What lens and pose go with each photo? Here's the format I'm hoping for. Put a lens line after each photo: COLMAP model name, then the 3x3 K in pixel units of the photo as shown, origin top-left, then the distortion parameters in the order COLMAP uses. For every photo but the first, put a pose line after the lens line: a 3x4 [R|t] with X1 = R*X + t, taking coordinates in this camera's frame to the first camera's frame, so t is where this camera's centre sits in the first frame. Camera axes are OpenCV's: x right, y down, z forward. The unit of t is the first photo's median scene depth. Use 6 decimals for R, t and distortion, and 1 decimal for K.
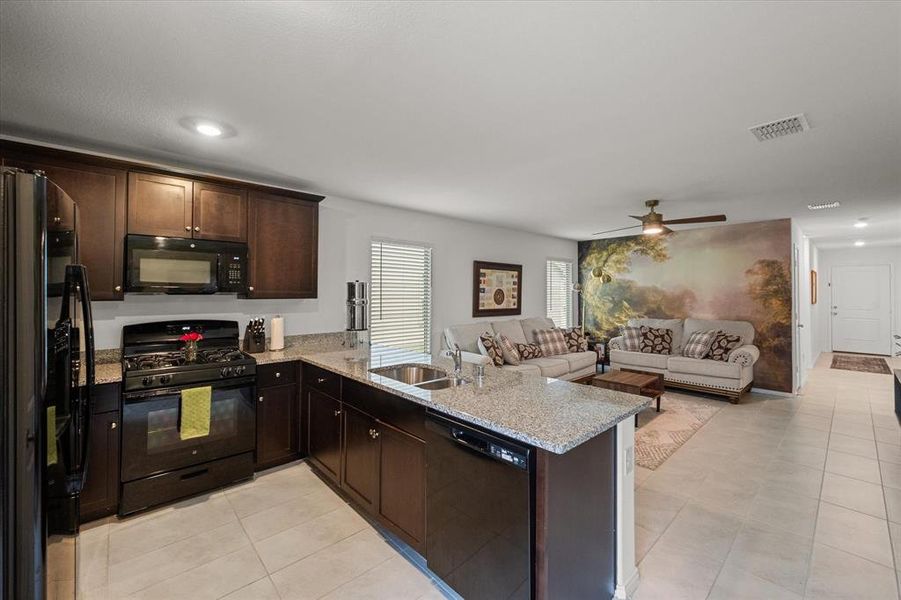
lens RADIAL K [[368.0, 0, 449.6], [0, 368.0, 286.5], [0, 0, 1]] dist [-0.000477, -0.000097]
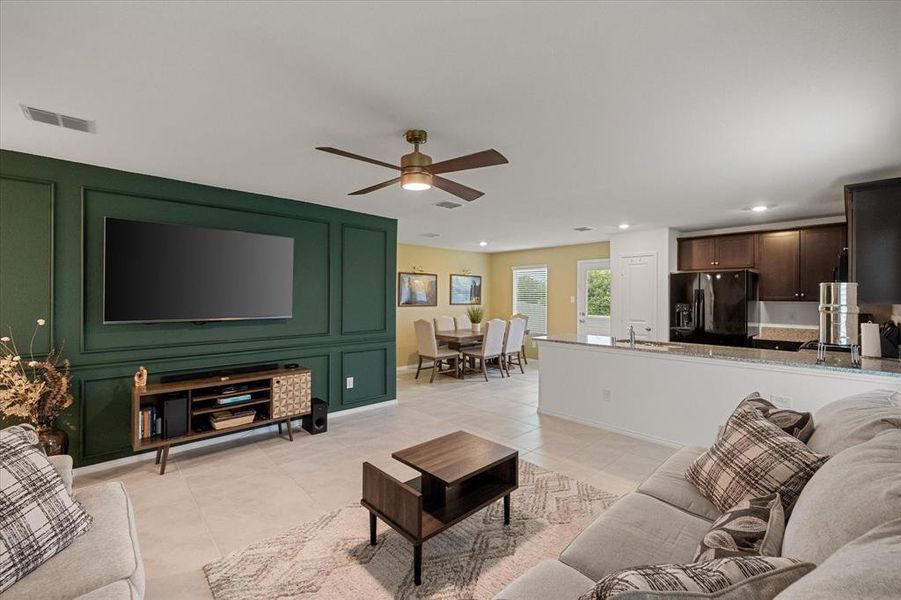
lens RADIAL K [[375.4, 0, 448.2], [0, 375.4, 296.1], [0, 0, 1]] dist [-0.000648, -0.000048]
pose [[-0.999954, -0.005360, -0.007967, 0.380384], [-0.005215, 0.999822, -0.018124, 0.023298], [0.008063, -0.018082, -0.999804, 1.189164]]
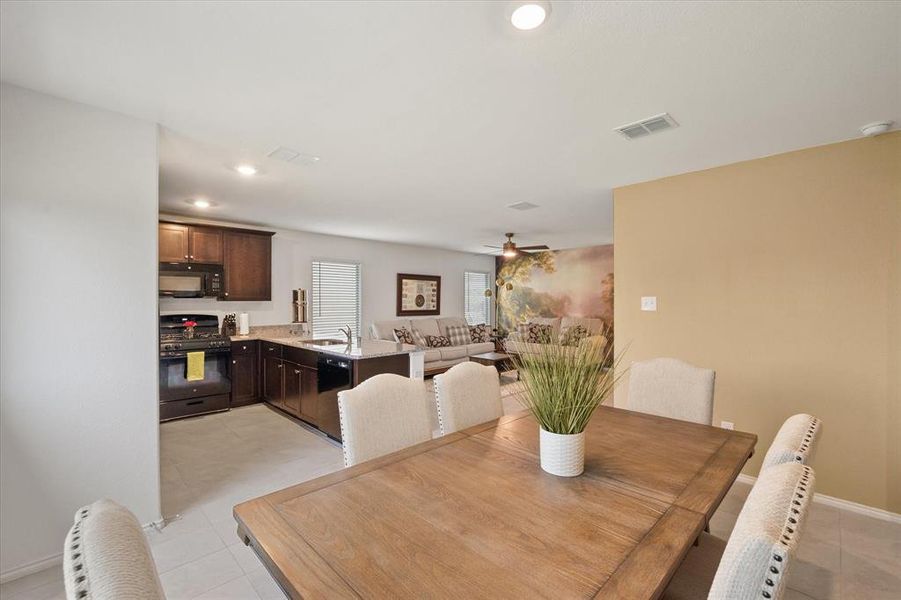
lens RADIAL K [[386.7, 0, 451.0], [0, 386.7, 302.3], [0, 0, 1]] dist [-0.000250, -0.000053]
pose [[0.998926, -0.001701, 0.046308, 0.188196], [0.000599, 0.999716, 0.023814, 0.000933], [-0.046335, -0.023760, 0.998643, -0.382644]]
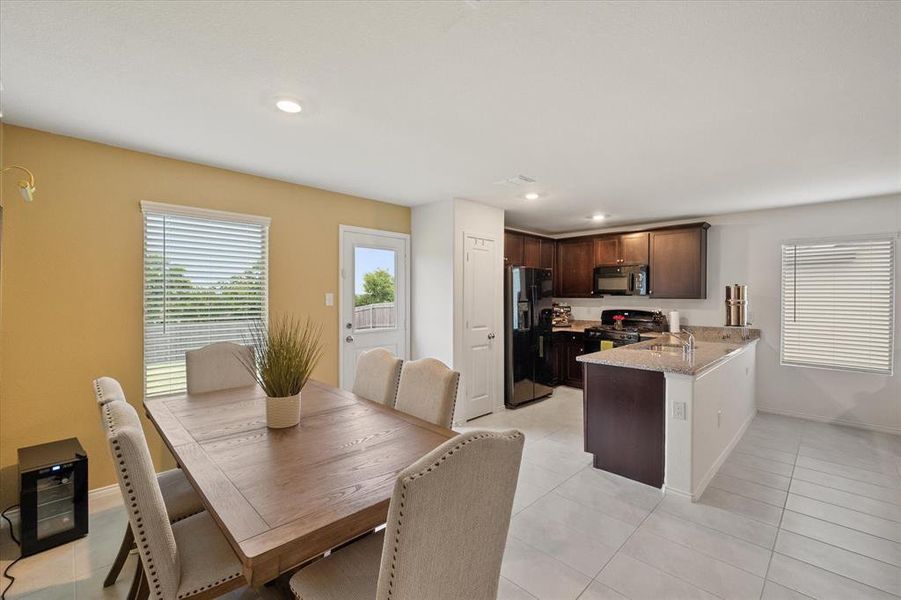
lens RADIAL K [[390.5, 0, 452.7], [0, 390.5, 291.7], [0, 0, 1]] dist [-0.001037, -0.000386]
pose [[0.054244, -0.007556, -0.998499, 0.644372], [0.012774, 0.999895, -0.006872, 0.002816], [0.998446, -0.012382, 0.054335, 0.011430]]
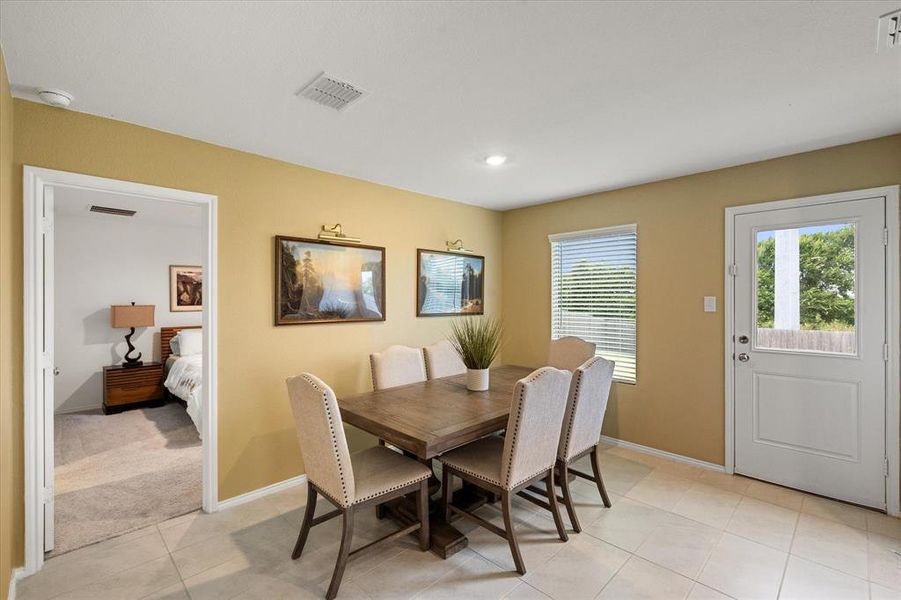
lens RADIAL K [[400.8, 0, 450.5], [0, 400.8, 300.0], [0, 0, 1]] dist [0.000373, 0.000112]
pose [[-0.998994, 0.002105, -0.044804, 0.332943], [0.002726, 0.999901, -0.013808, 0.010339], [0.044770, -0.013916, -0.998900, 0.408922]]
